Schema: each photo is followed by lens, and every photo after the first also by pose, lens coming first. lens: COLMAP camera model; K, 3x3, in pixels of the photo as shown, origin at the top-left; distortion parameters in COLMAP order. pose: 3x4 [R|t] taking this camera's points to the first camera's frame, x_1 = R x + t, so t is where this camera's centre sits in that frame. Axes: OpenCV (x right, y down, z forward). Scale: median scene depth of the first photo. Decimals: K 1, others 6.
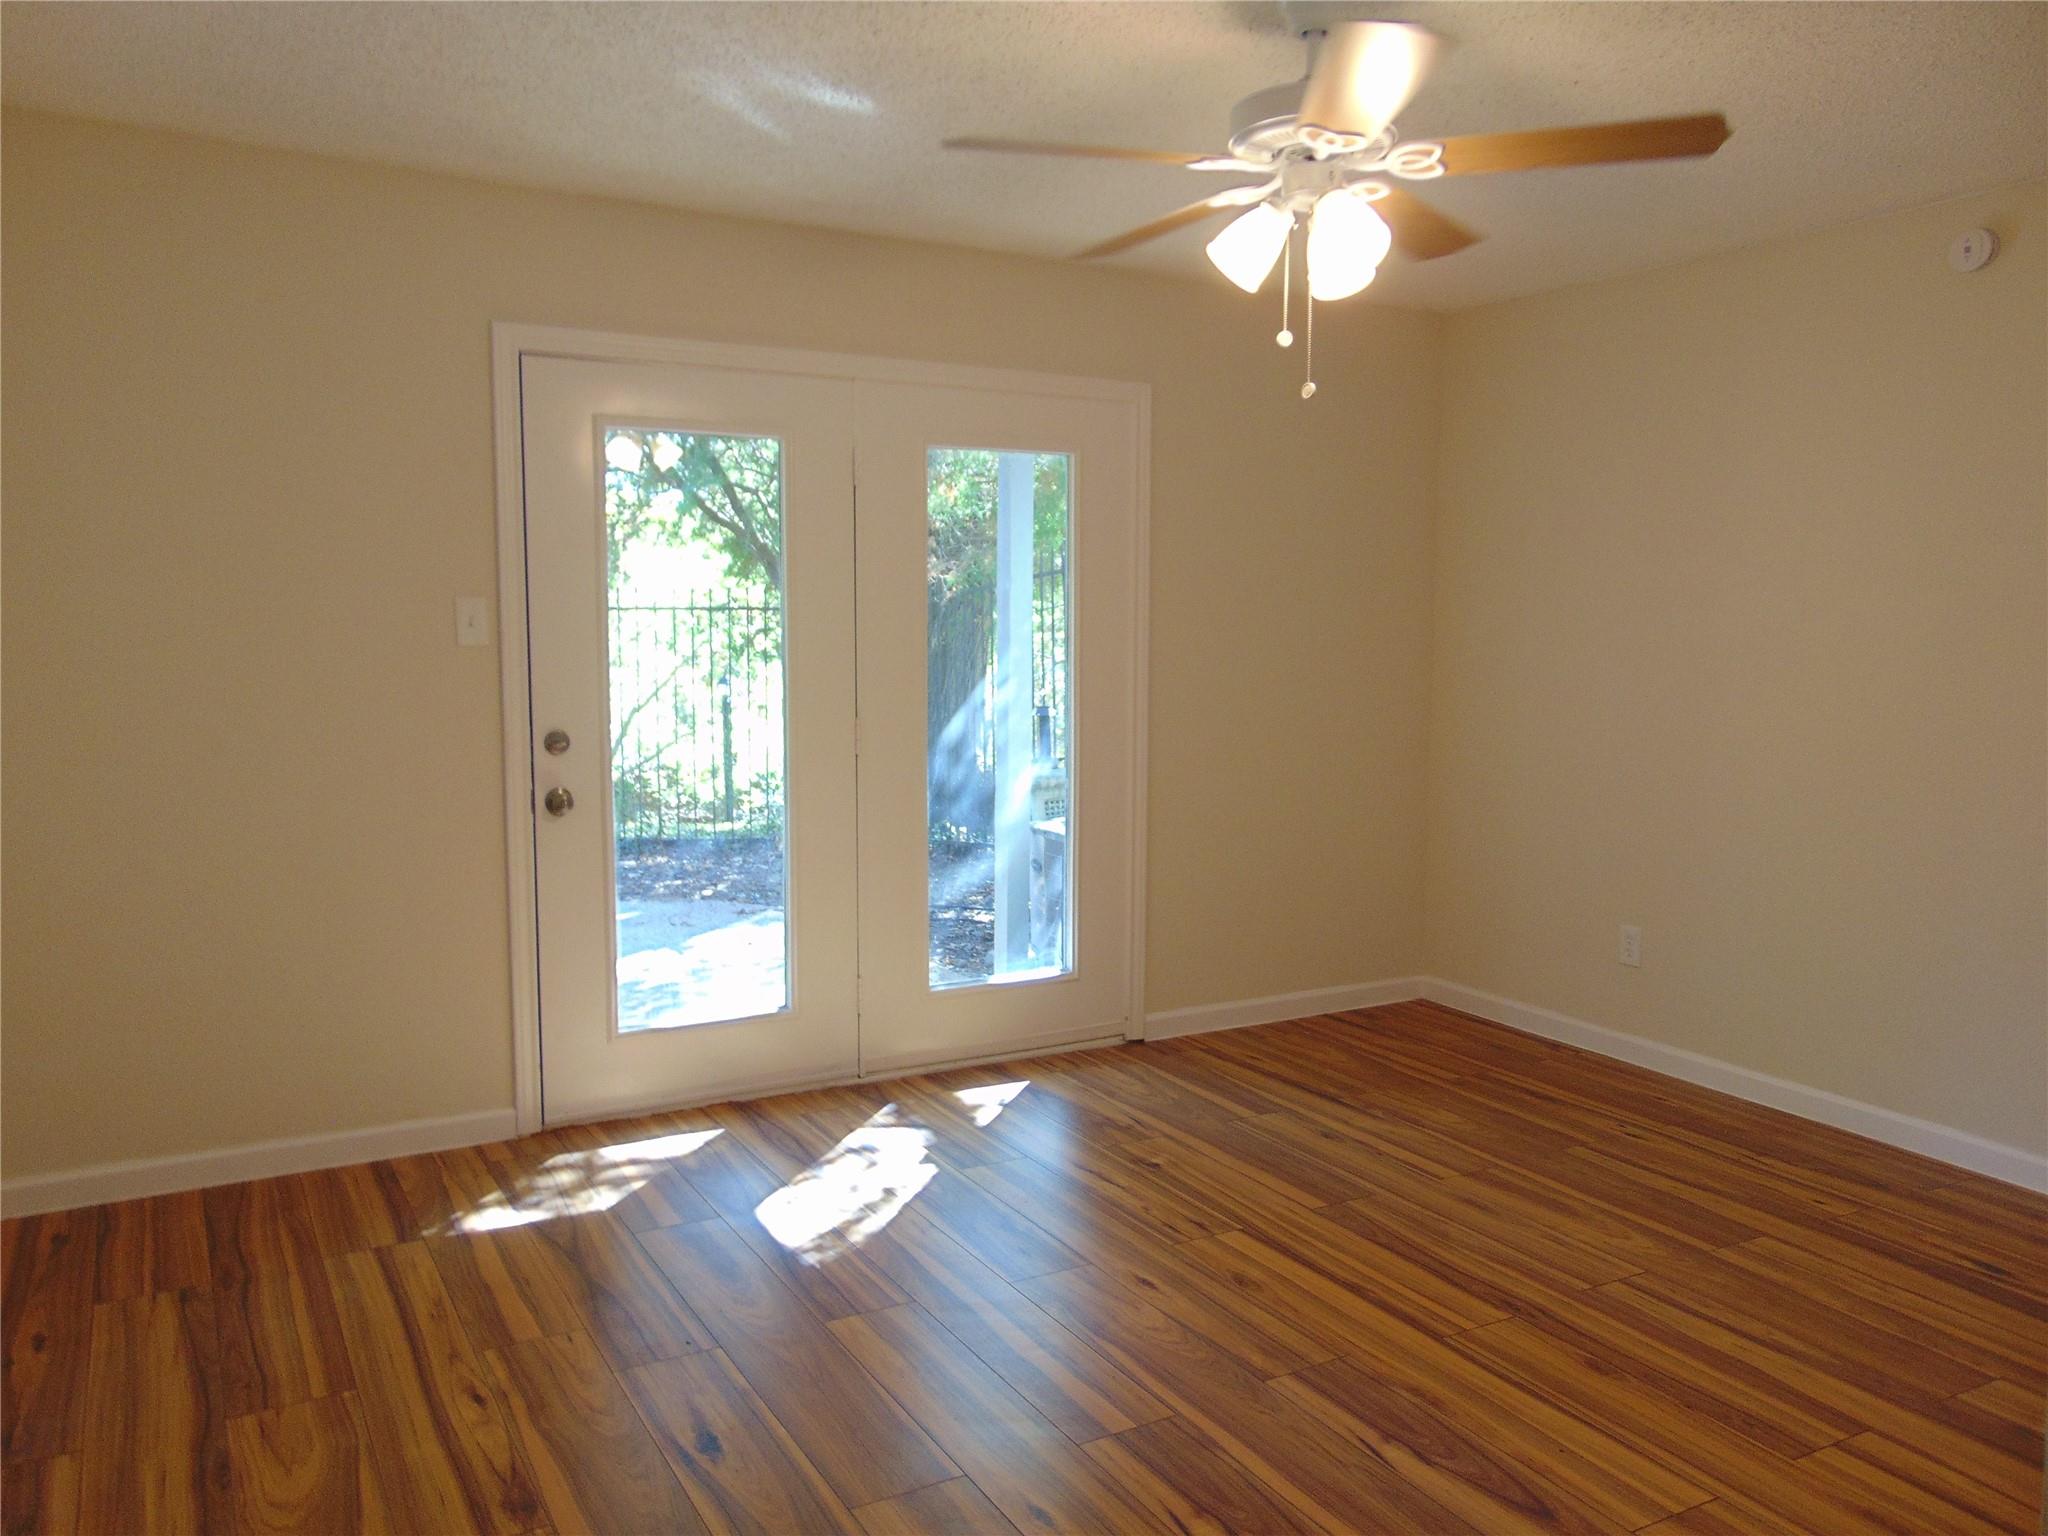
lens RADIAL K [[1536.7, 0, 1019.0], [0, 1536.7, 769.9], [0, 0, 1]] dist [-0.037013, 0.080337]
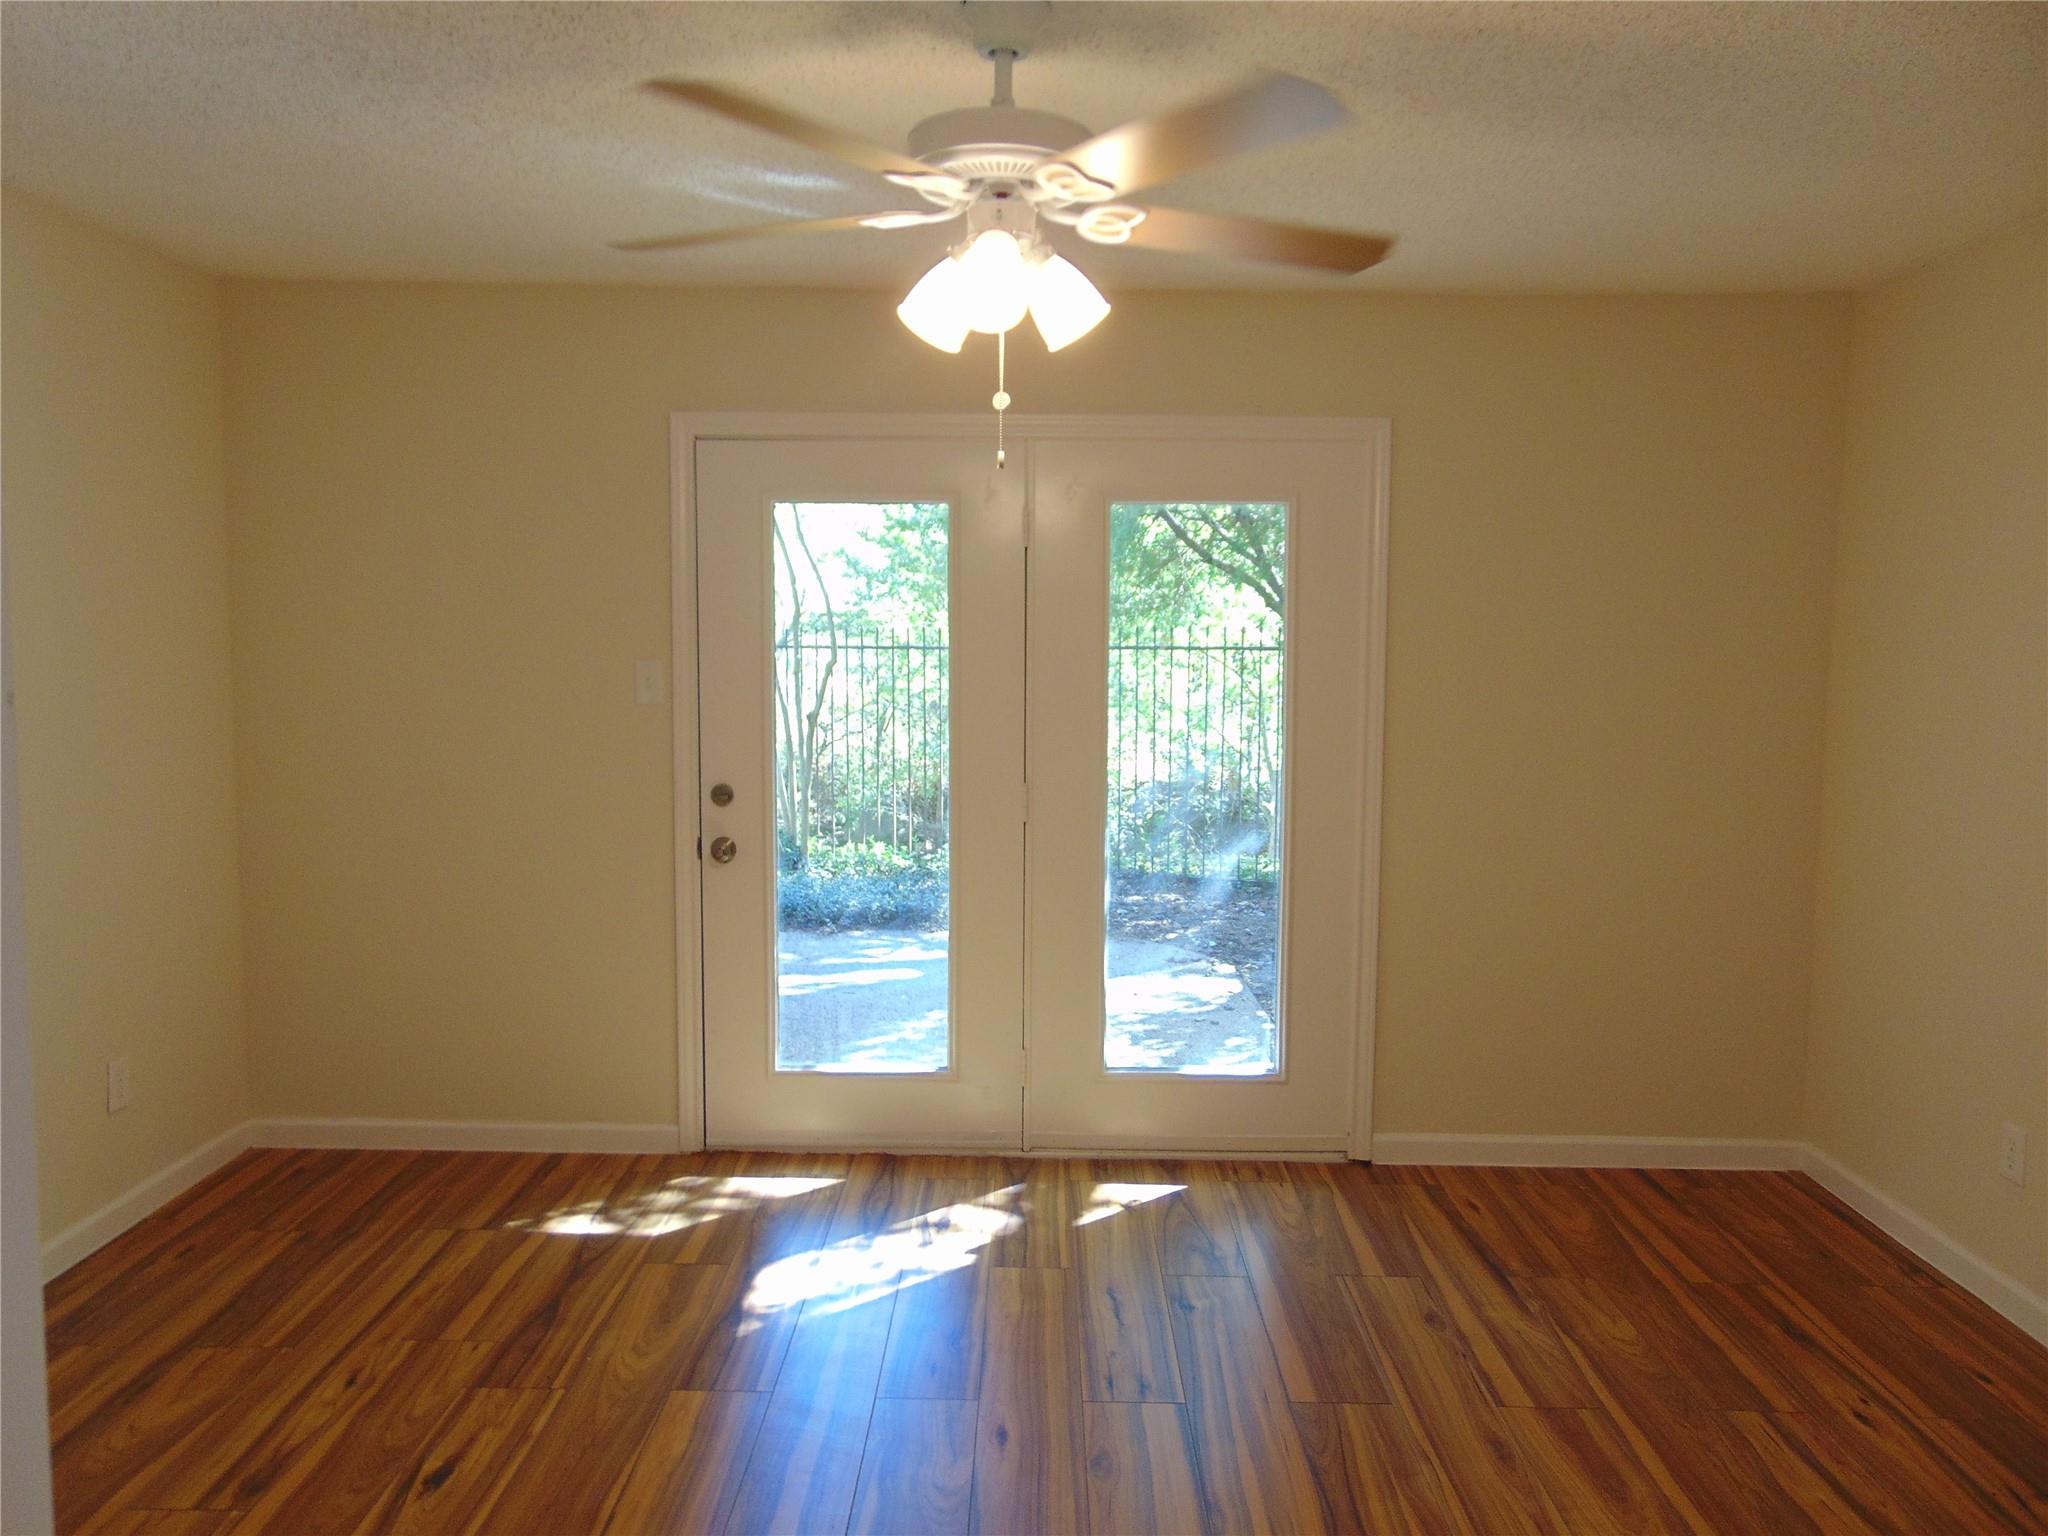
lens RADIAL K [[1536.7, 0, 1019.0], [0, 1536.7, 769.9], [0, 0, 1]] dist [-0.037013, 0.080337]
pose [[0.863612, 0.046999, -0.501961, 0.409301], [-0.053594, 0.998562, 0.001289, -0.046726], [0.501300, 0.025789, 0.864889, 0.164707]]
